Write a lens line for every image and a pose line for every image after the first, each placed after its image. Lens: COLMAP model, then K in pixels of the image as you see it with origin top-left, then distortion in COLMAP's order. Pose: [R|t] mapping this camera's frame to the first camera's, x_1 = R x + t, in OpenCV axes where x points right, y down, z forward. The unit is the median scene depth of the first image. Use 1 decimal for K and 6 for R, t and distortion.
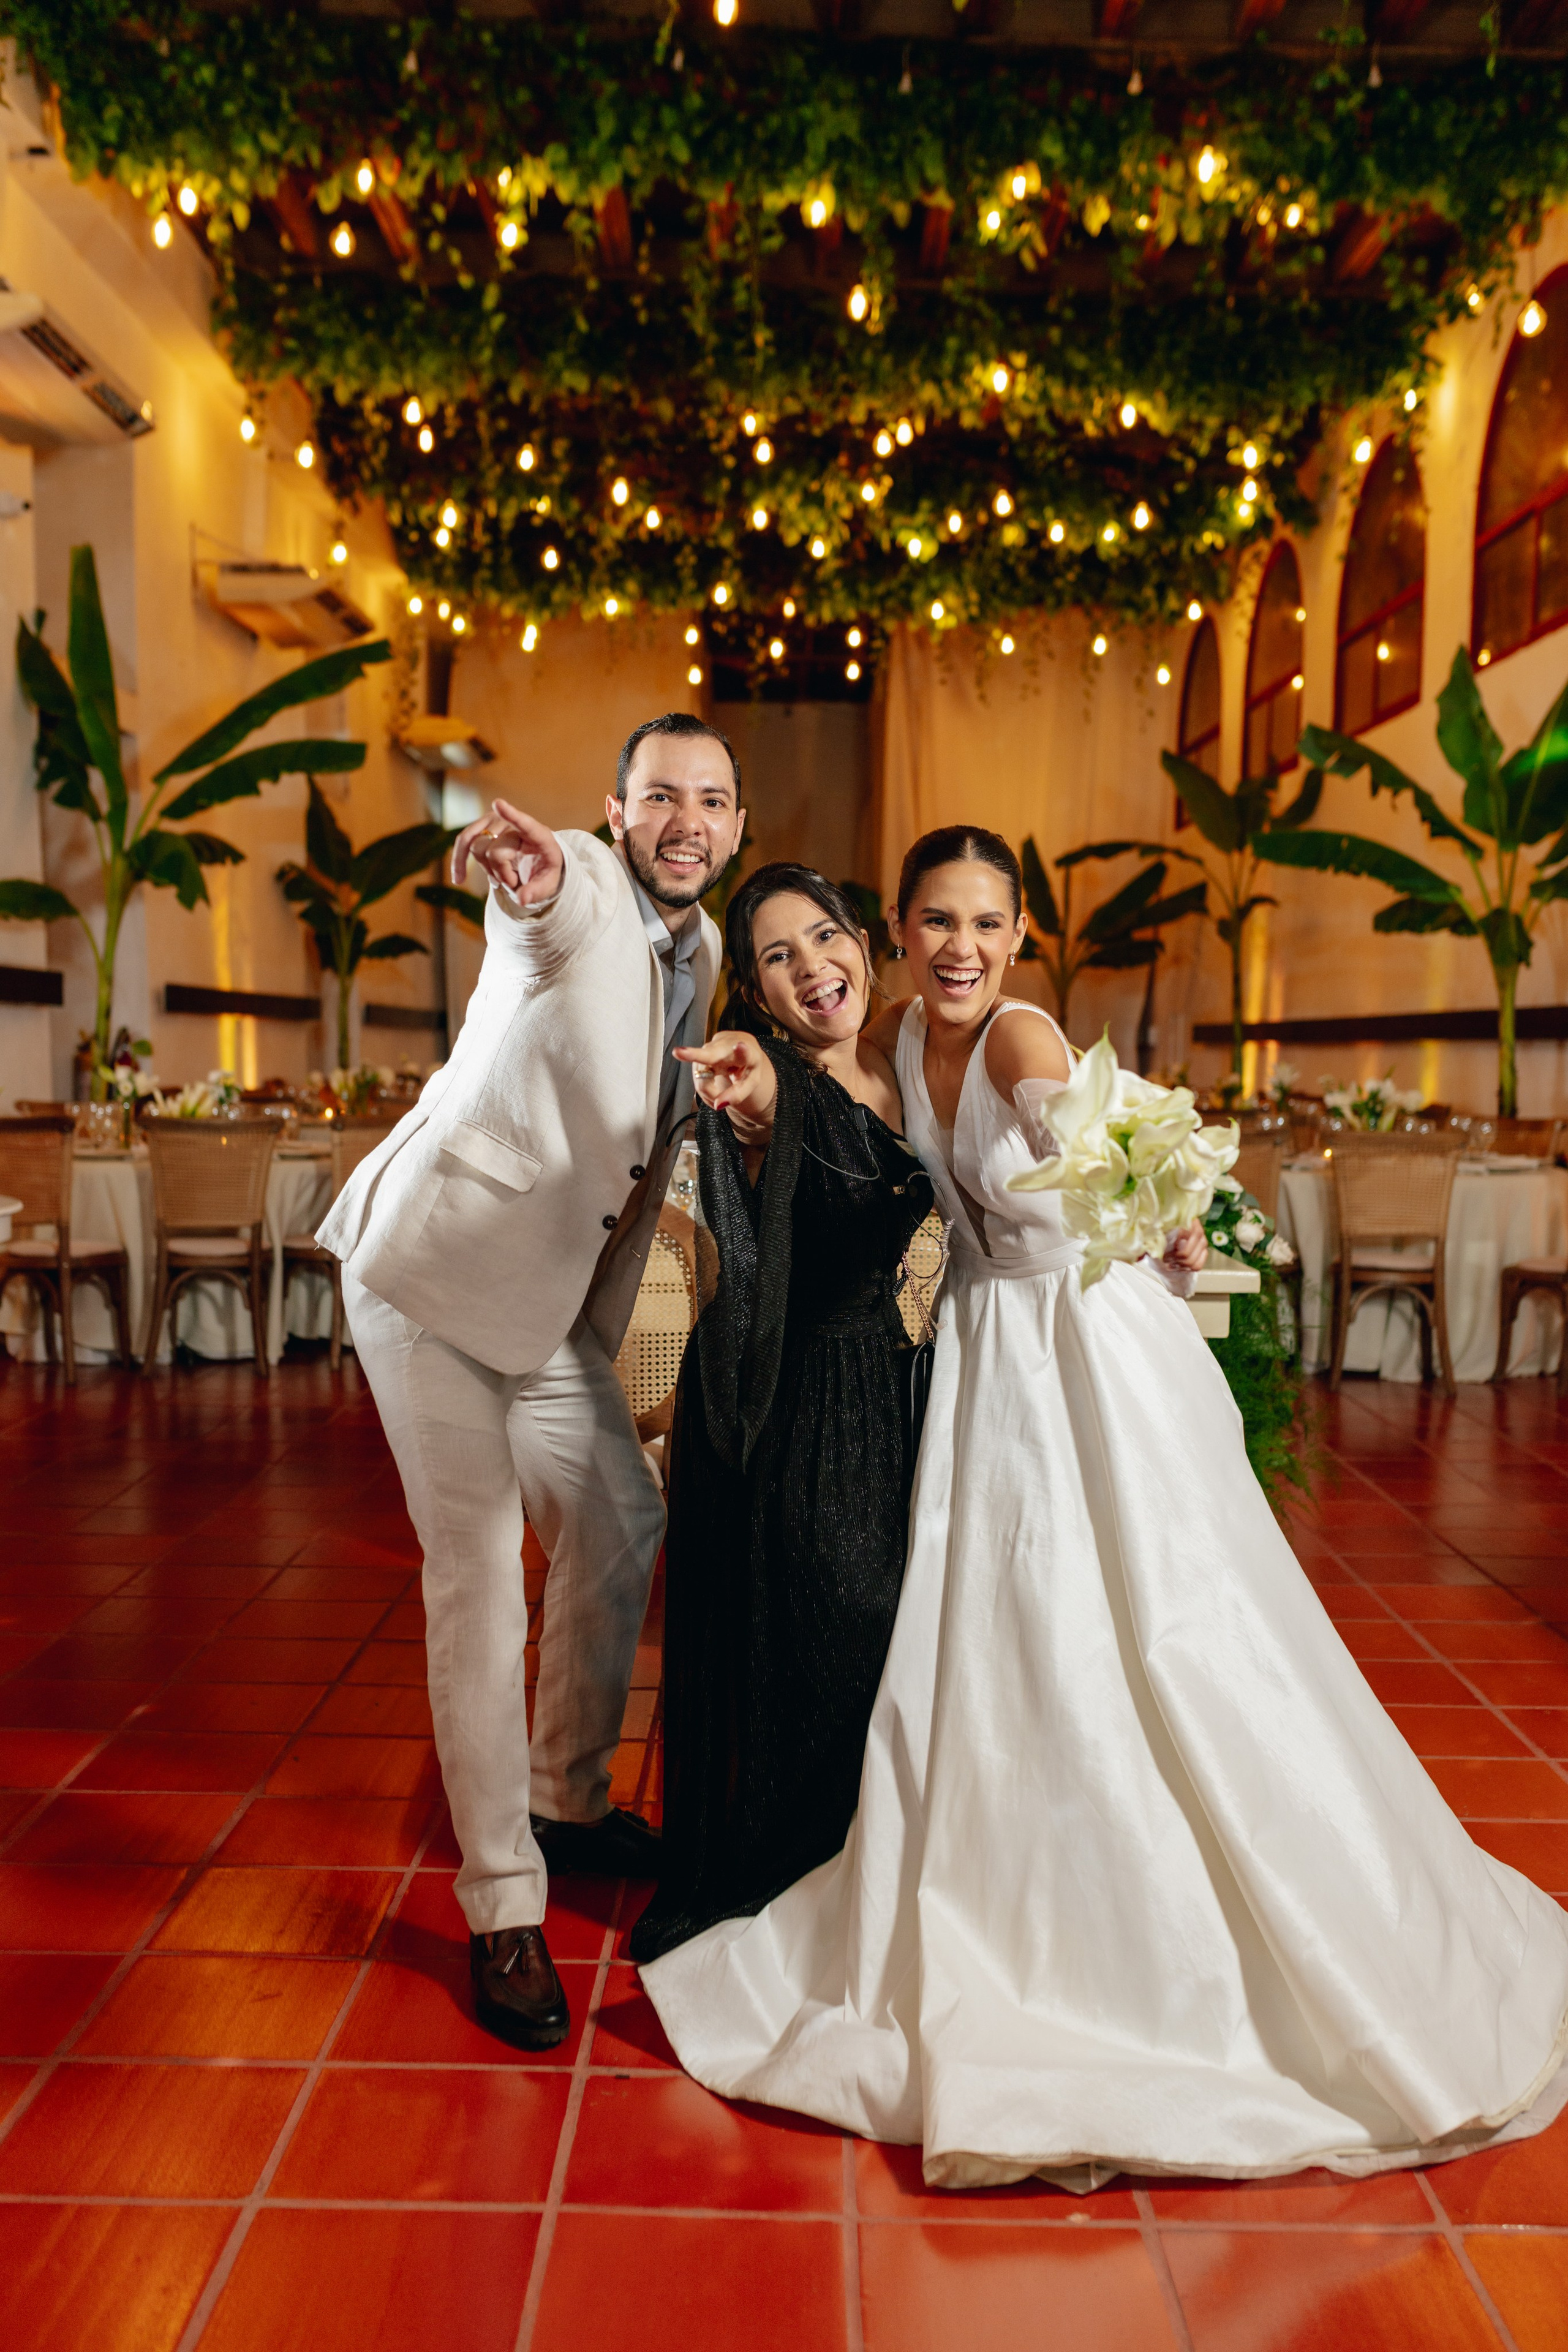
lens RADIAL K [[2255.6, 0, 784.0], [0, 2255.6, 1176.0], [0, 0, 1]] dist [0.002522, -0.002355]
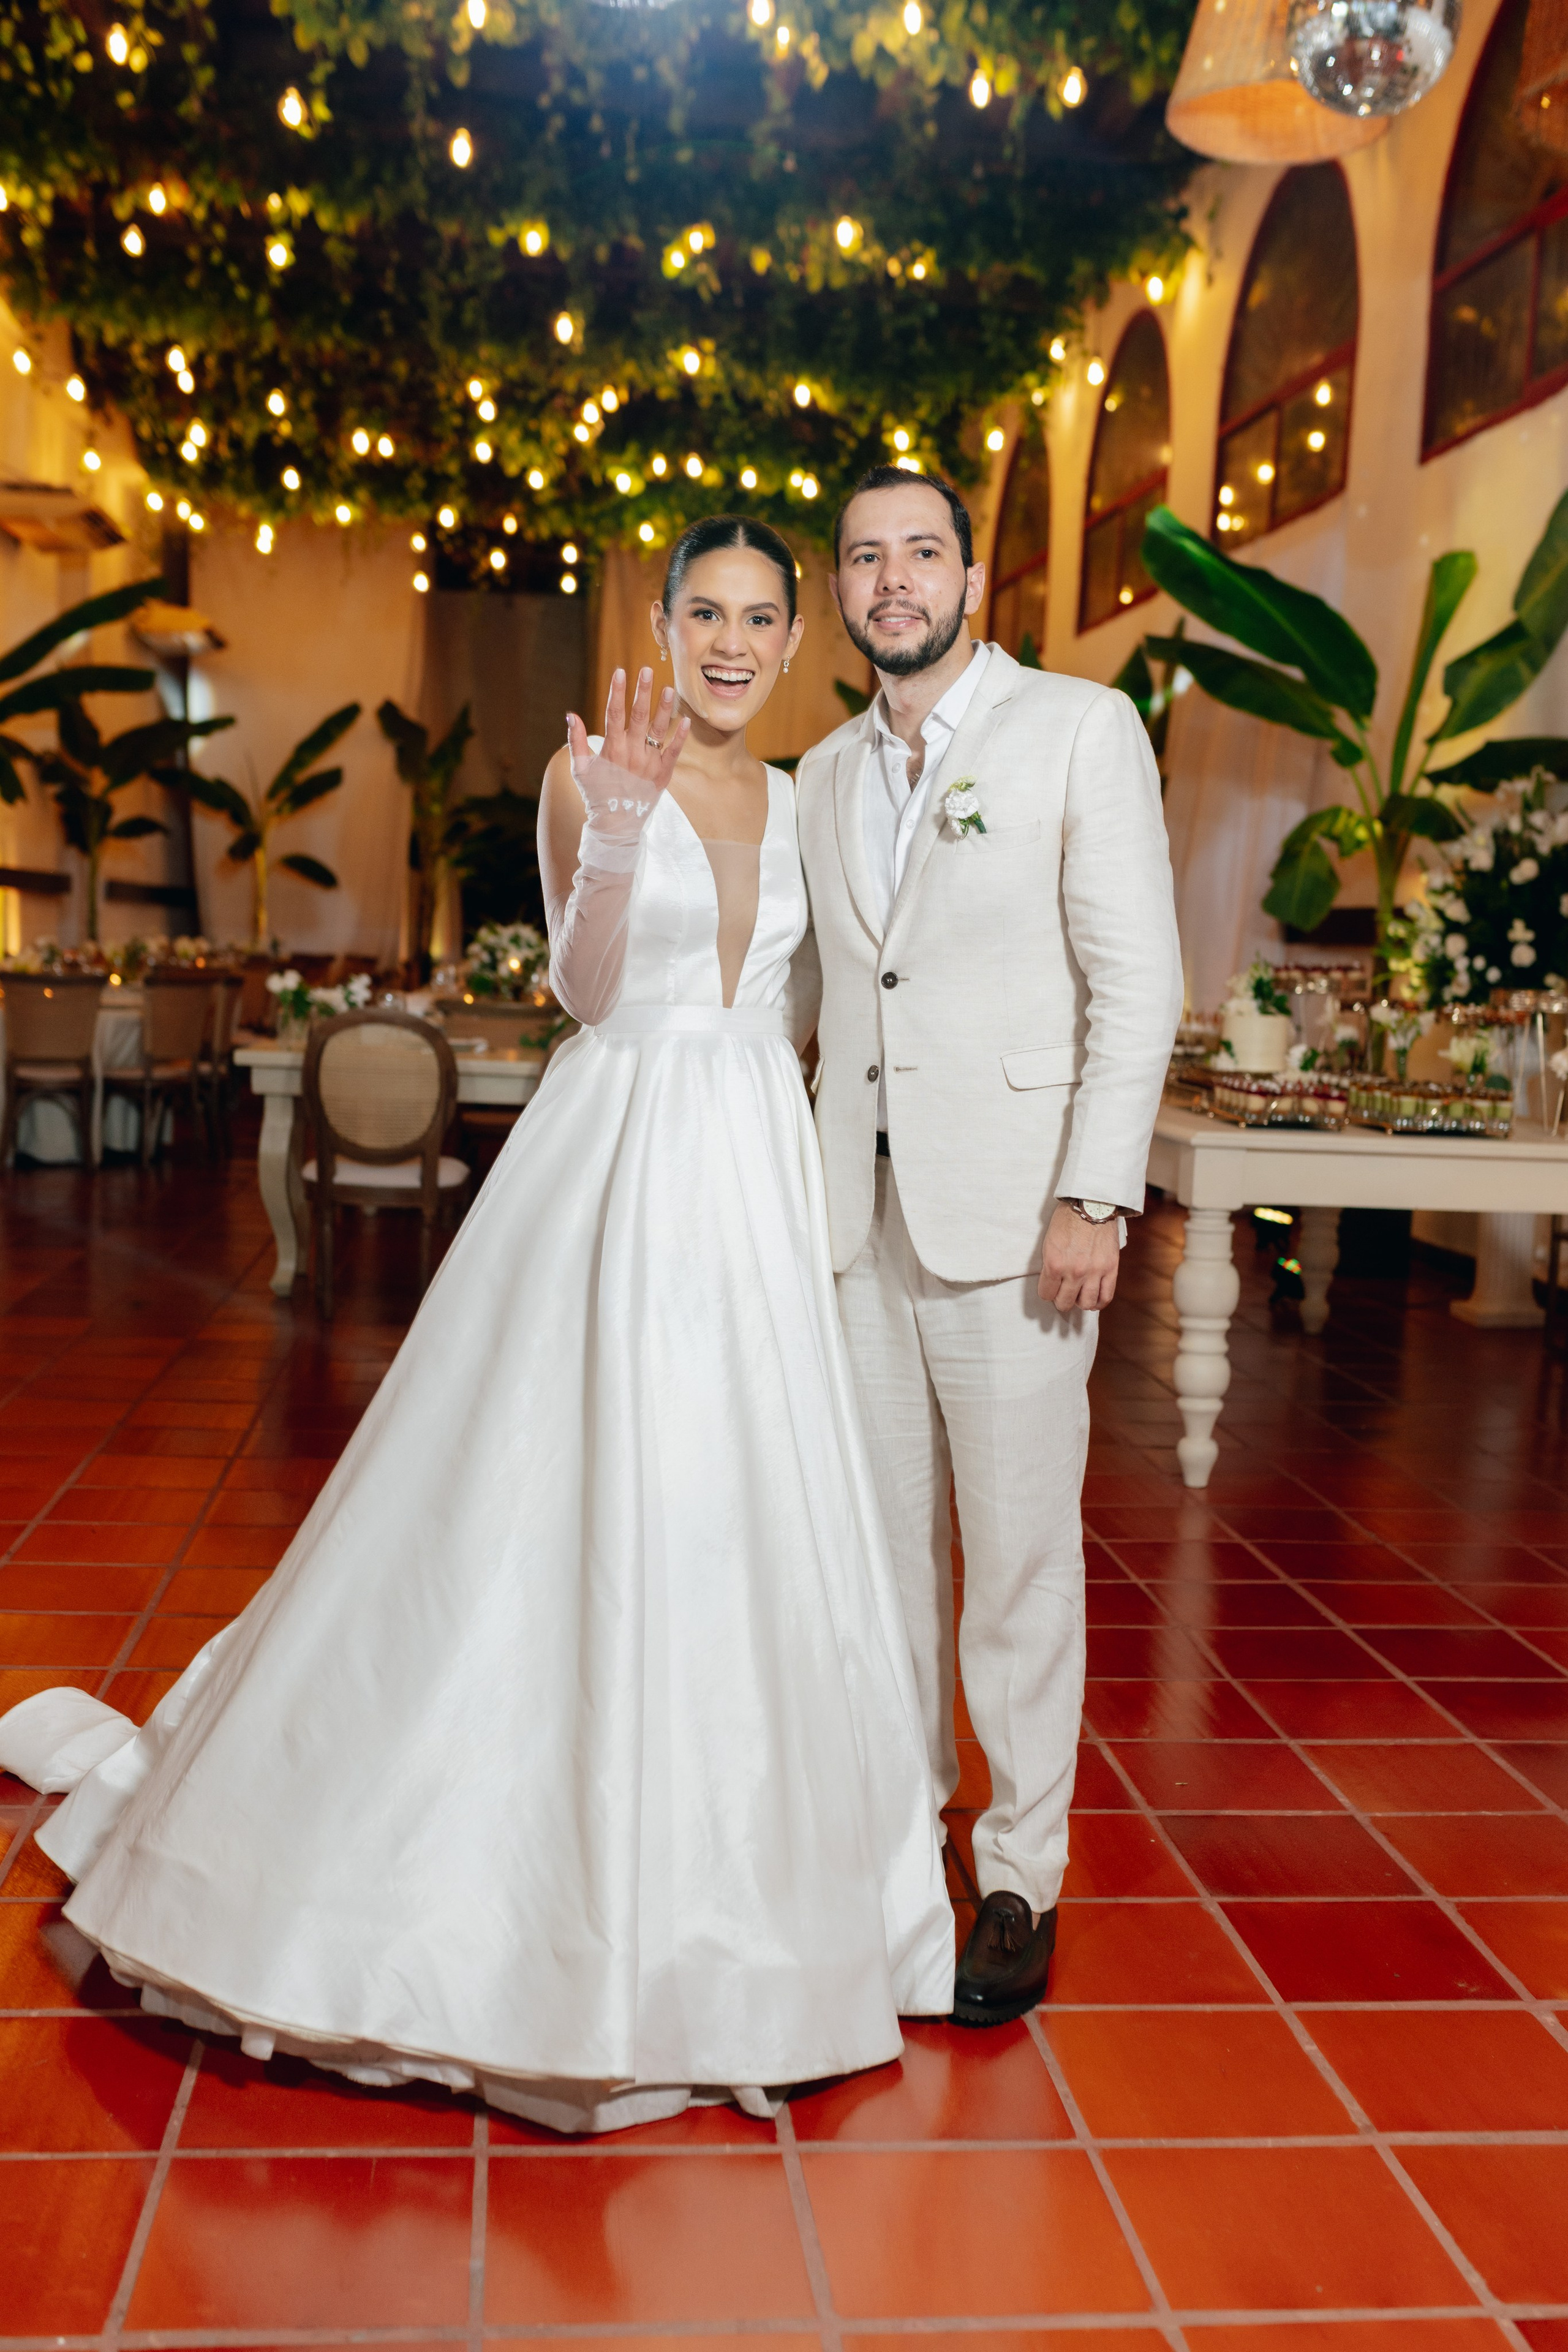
lens RADIAL K [[2410.4, 0, 808.6], [0, 2410.4, 1232.1], [0, 0, 1]] dist [-0.005590, 0.006367]
pose [[0.991848, 0.012890, 0.126773, 0.003460], [-0.021178, 0.997710, 0.064244, 0.015417], [-0.125655, -0.066405, 0.989849, -0.271665]]
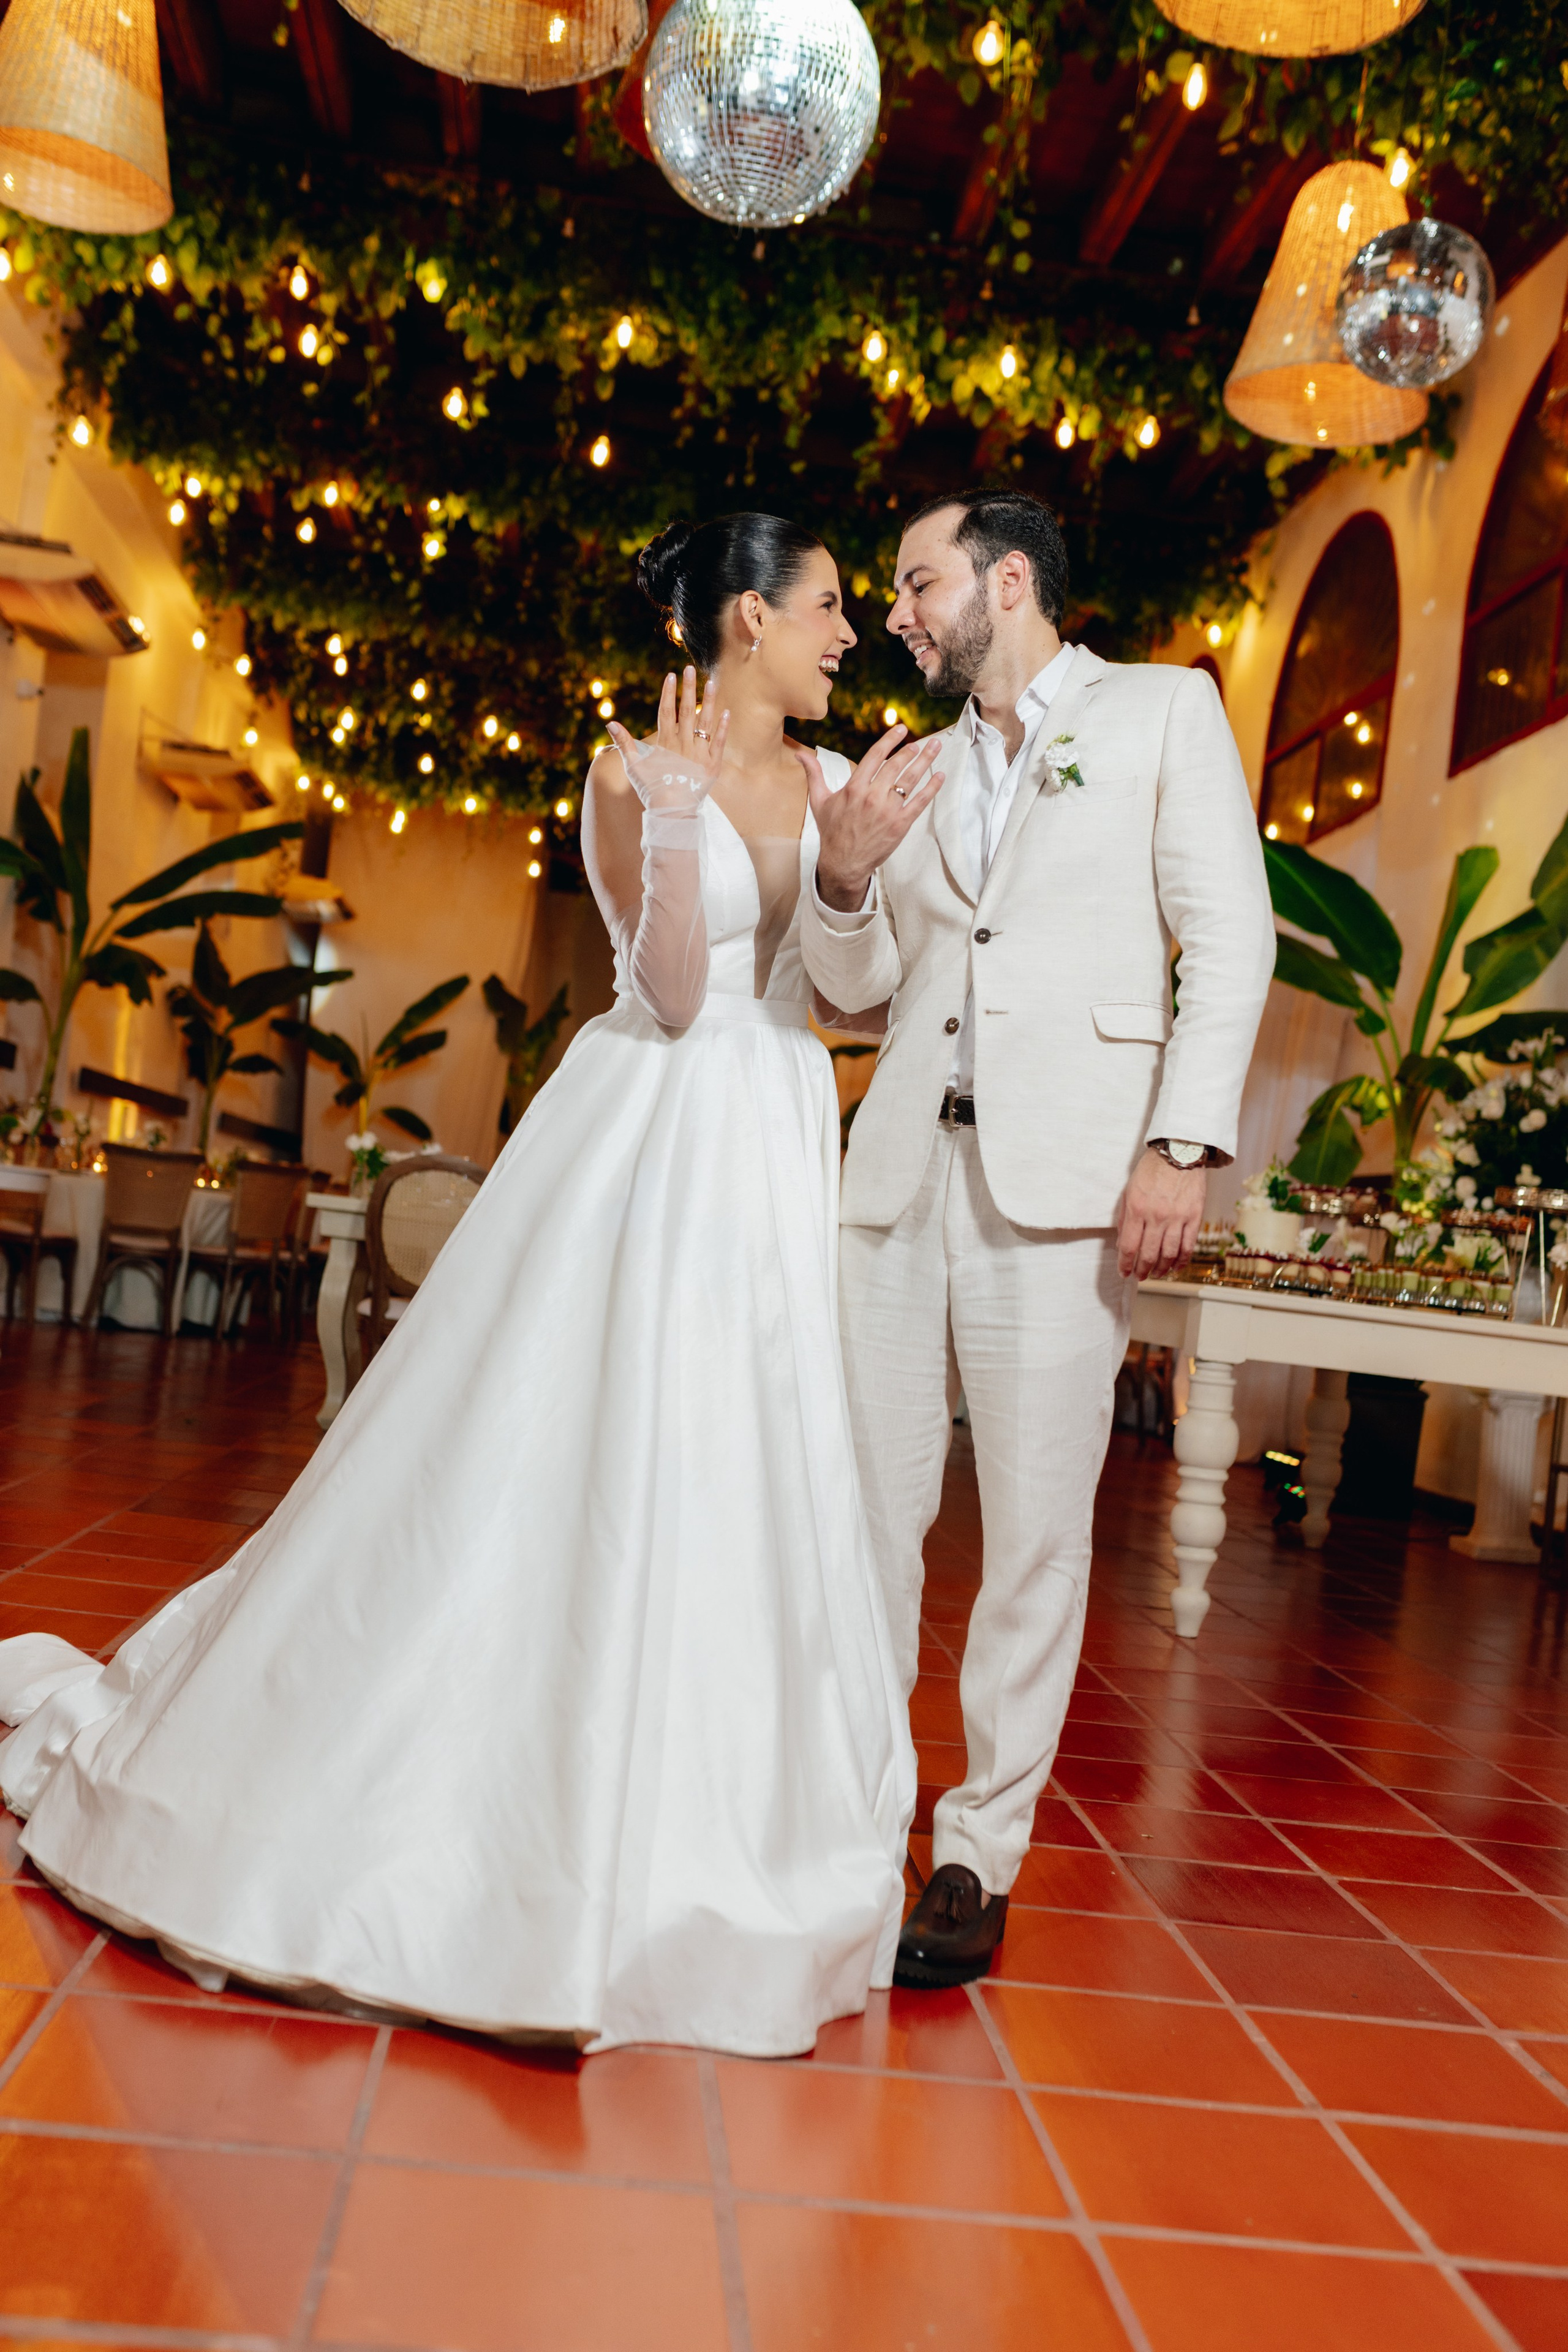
lens RADIAL K [[2255.6, 0, 784.0], [0, 2255.6, 1176.0], [0, 0, 1]] dist [0.002522, -0.002355]
pose [[0.990773, 0.105975, 0.084483, 0.011166], [-0.098324, 0.991068, -0.090097, 0.048036], [-0.093276, 0.080959, 0.992343, -0.263991]]
